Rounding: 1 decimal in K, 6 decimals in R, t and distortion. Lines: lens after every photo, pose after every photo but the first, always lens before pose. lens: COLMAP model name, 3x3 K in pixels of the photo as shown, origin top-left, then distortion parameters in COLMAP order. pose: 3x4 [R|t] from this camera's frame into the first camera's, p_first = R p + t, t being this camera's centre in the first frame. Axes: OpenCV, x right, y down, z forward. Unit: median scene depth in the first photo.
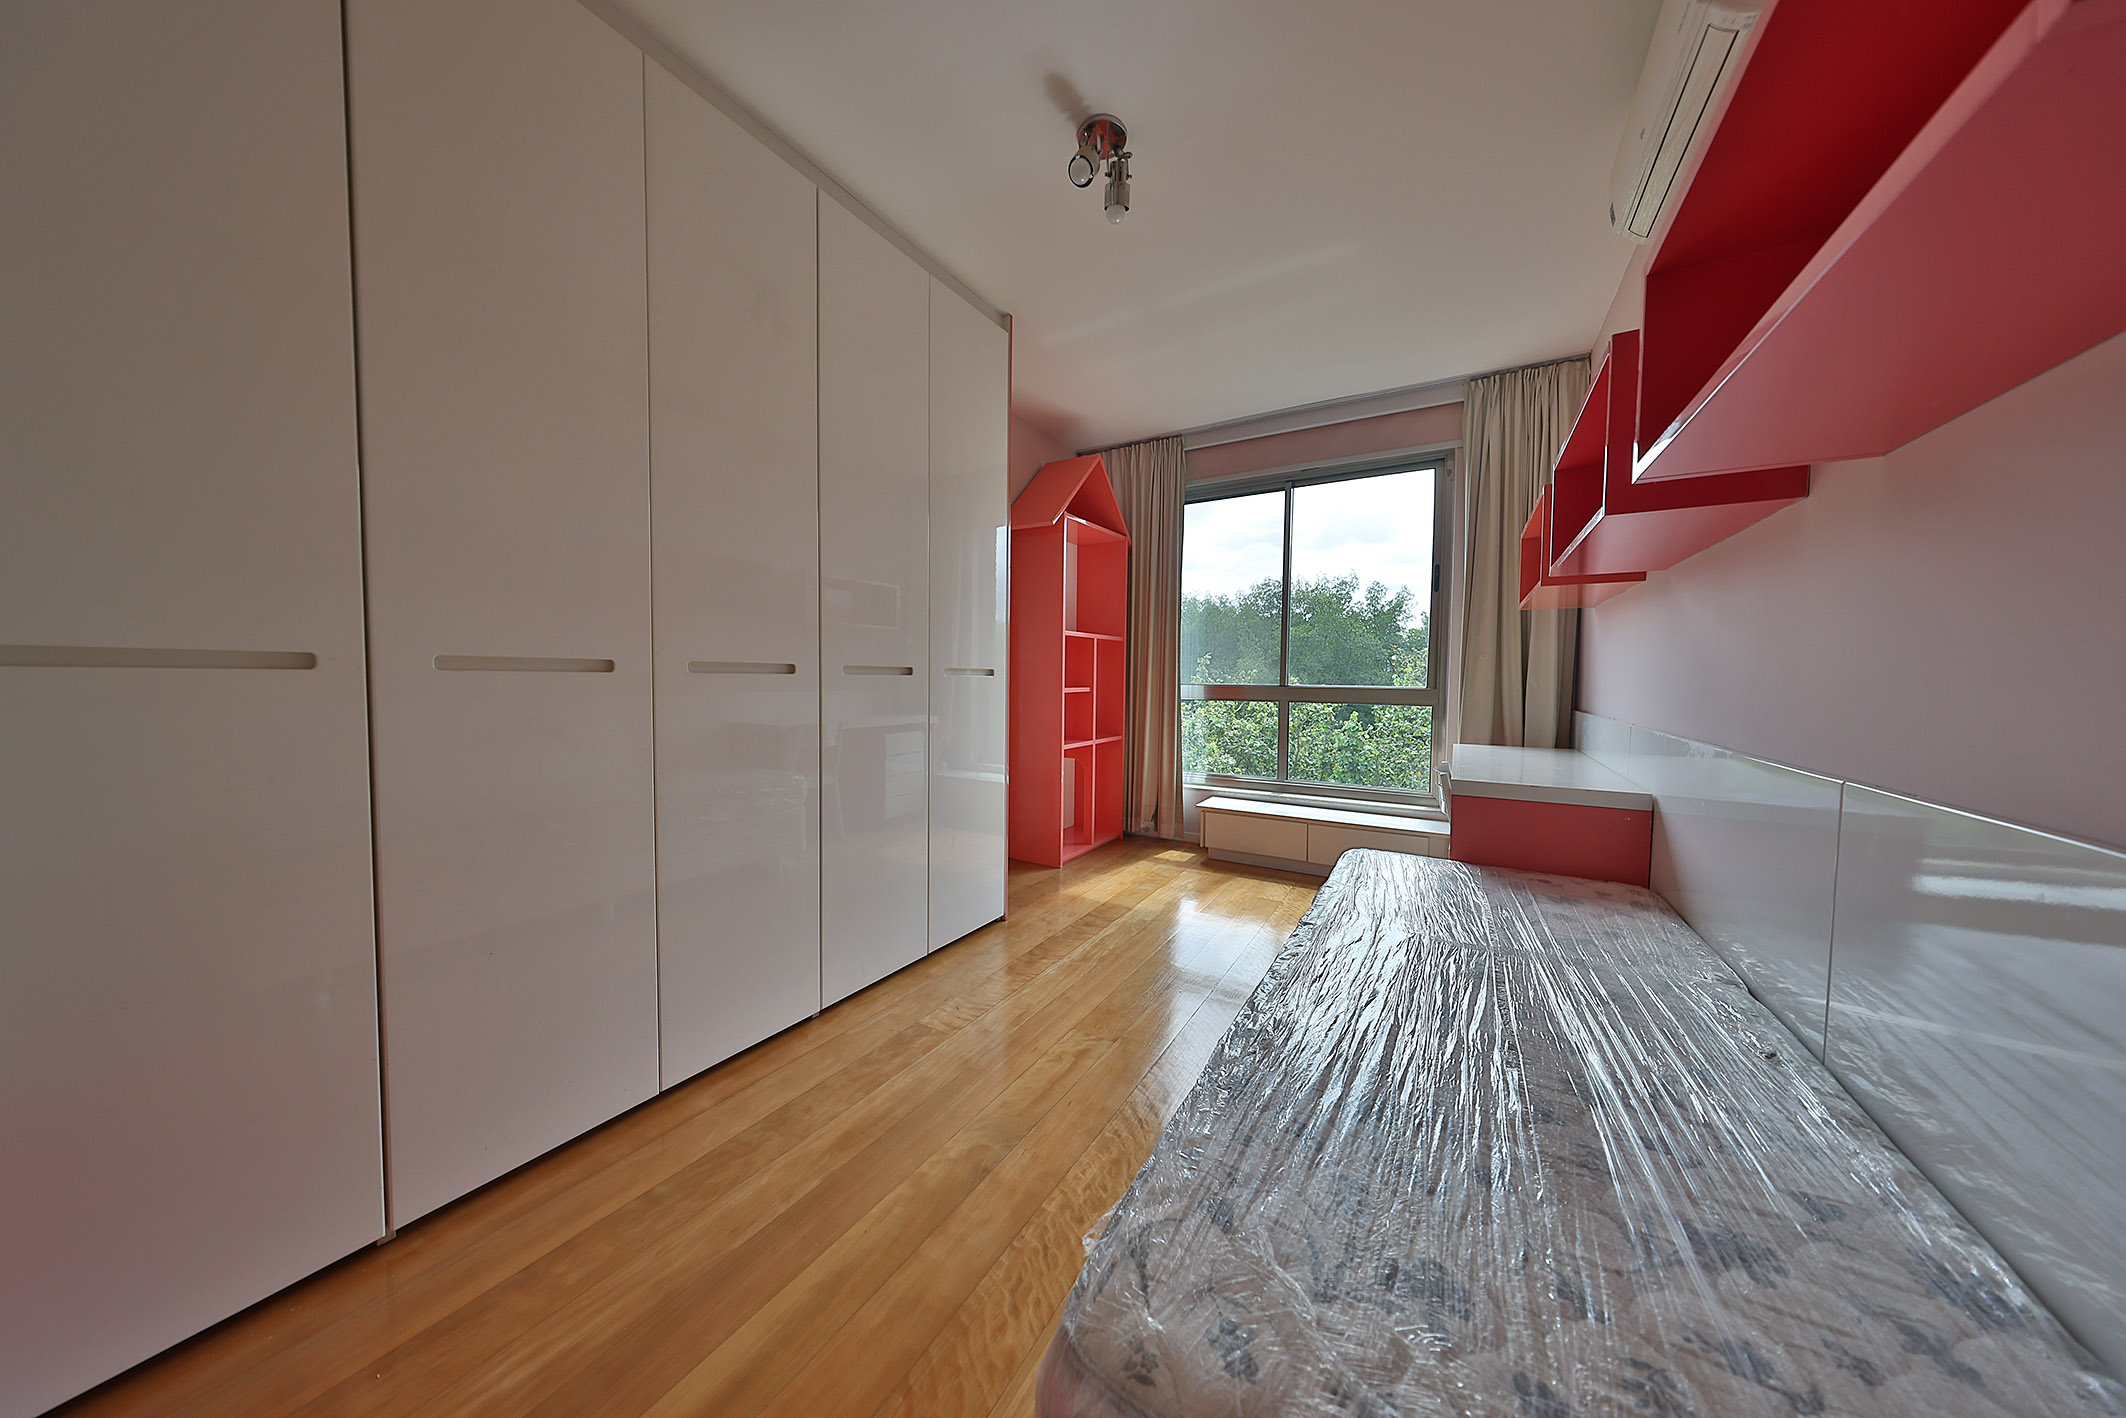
lens RADIAL K [[628.8, 0, 1073.9], [0, 628.8, 694.9], [0, 0, 1]] dist [-0.000729, -0.000015]
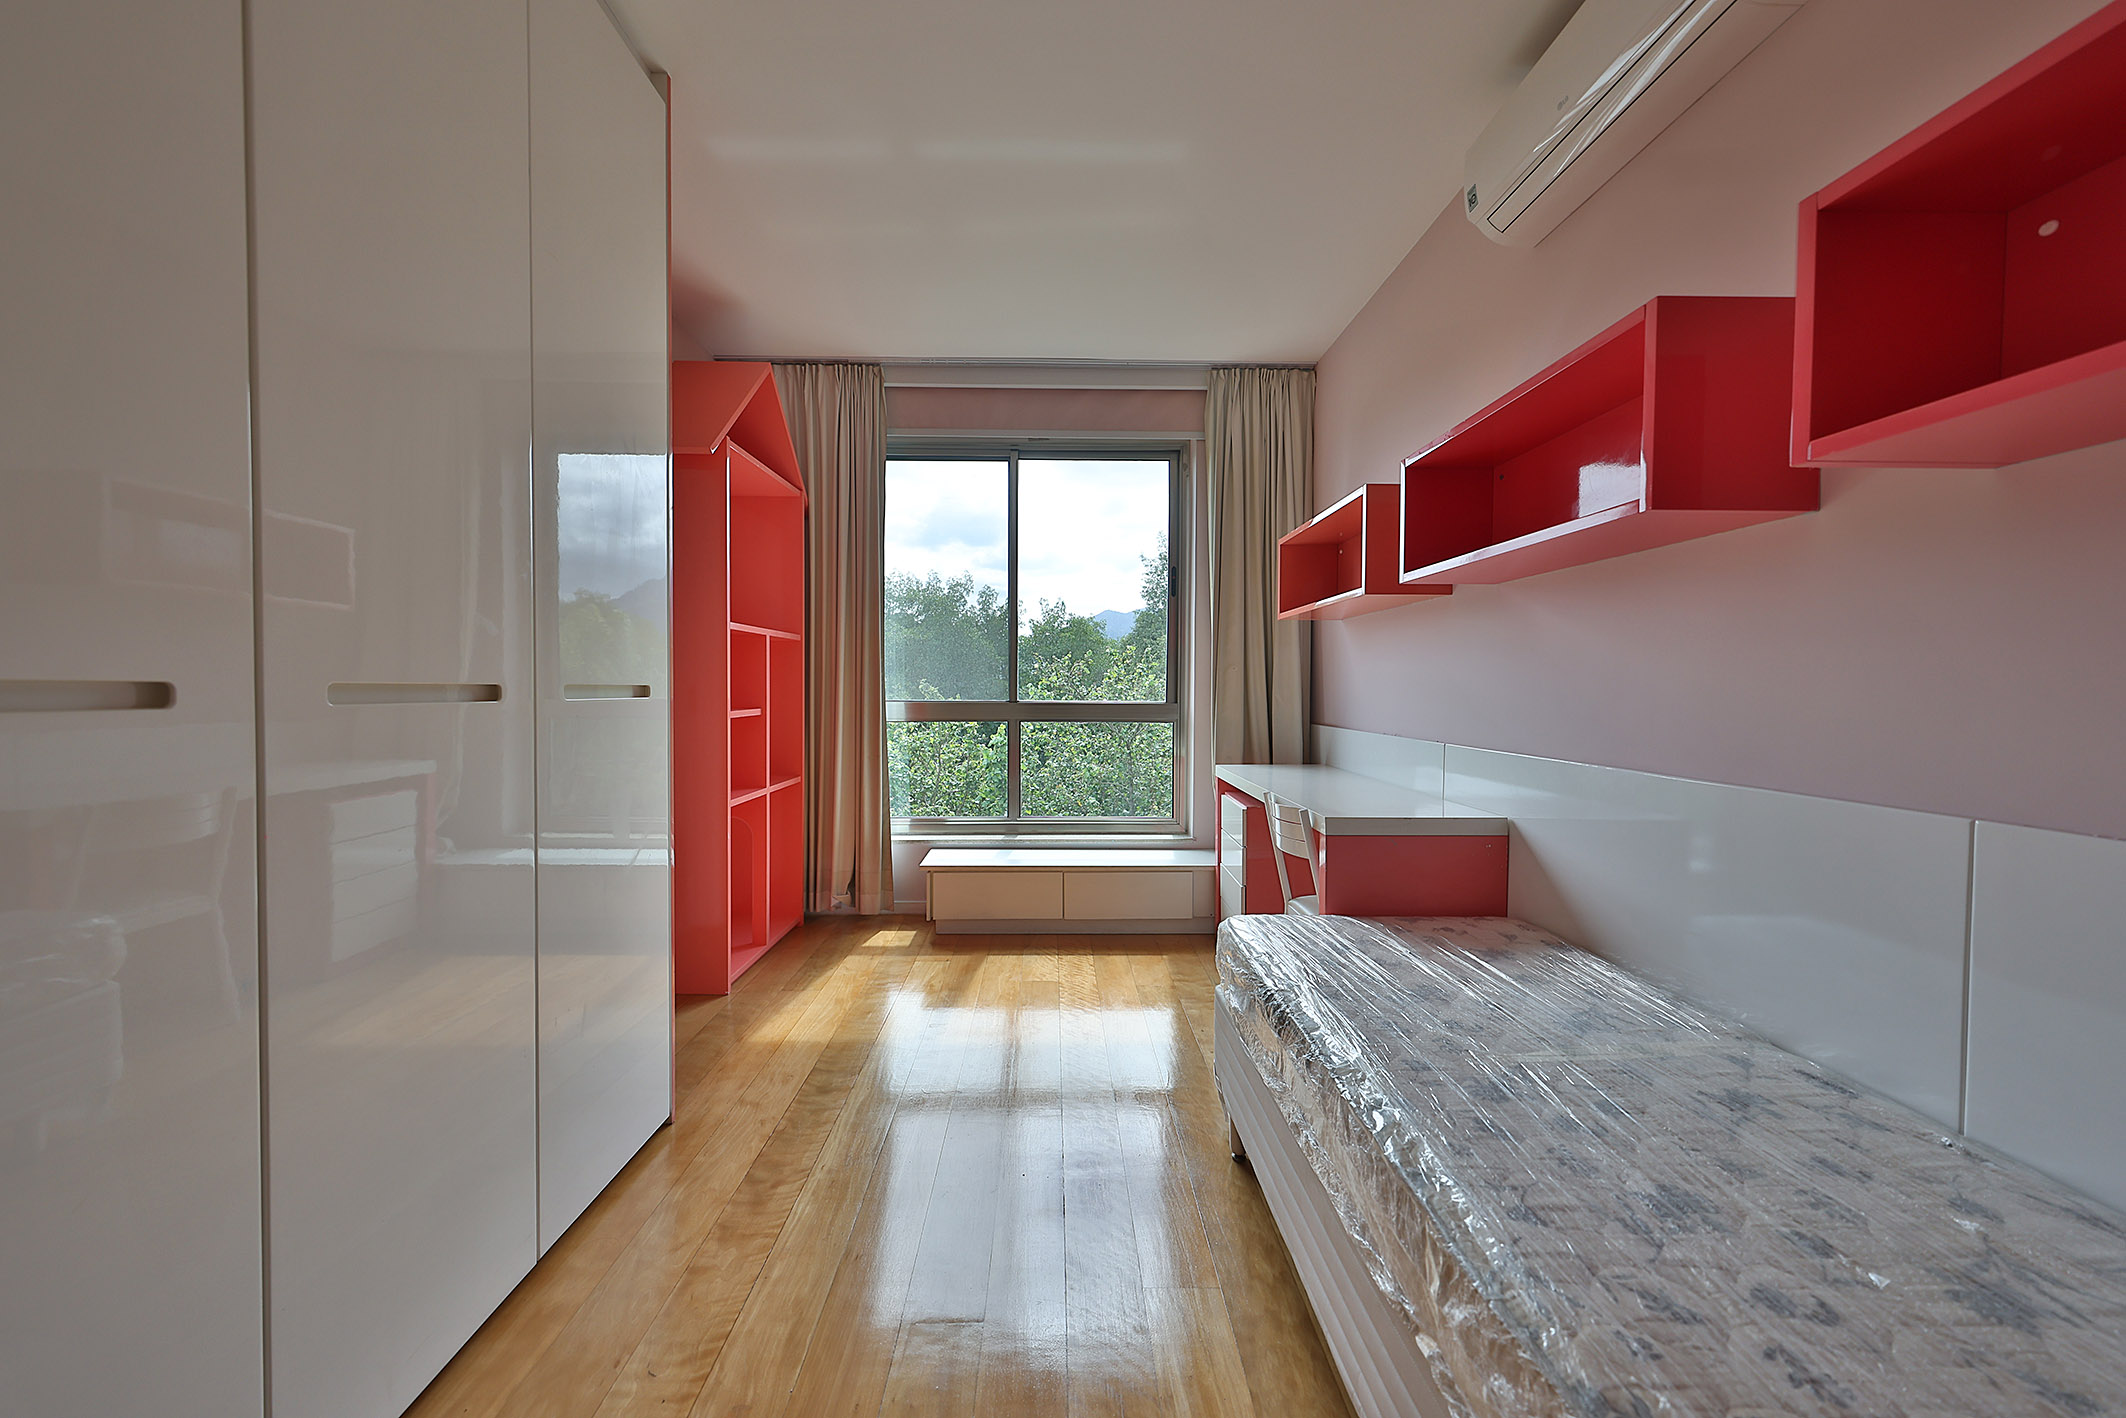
lens RADIAL K [[729.3, 0, 1056.0], [0, 729.3, 698.6], [0, 0, 1]] dist [0.000854, -0.000166]
pose [[0.859113, -0.013059, 0.511620, -0.102732], [0.018746, 0.999807, -0.005958, -0.012490], [-0.511443, 0.014710, 0.859191, 0.175564]]
